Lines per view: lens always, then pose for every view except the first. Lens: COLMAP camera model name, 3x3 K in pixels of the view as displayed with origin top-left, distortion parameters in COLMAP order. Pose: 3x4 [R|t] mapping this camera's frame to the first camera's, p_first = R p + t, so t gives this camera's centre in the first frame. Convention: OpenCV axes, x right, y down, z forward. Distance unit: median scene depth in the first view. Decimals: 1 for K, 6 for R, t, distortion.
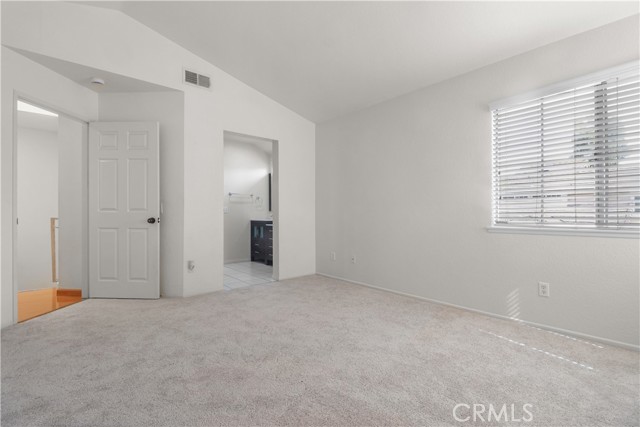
lens RADIAL K [[293.4, 0, 319.4], [0, 293.4, 215.3], [0, 0, 1]] dist [0.001337, 0.000131]
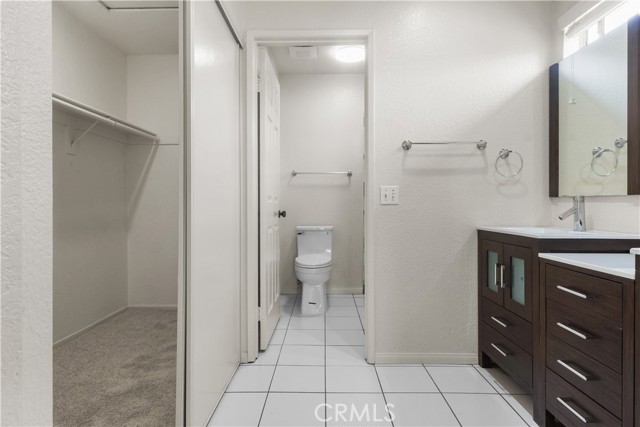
lens RADIAL K [[356.7, 0, 319.4], [0, 356.7, 211.2], [0, 0, 1]] dist [0.001798, 0.000351]
pose [[0.760263, 0.008334, -0.649562, -0.122784], [0.000868, 0.999904, 0.013845, -0.007213], [0.649615, -0.011090, 0.760183, 0.626918]]
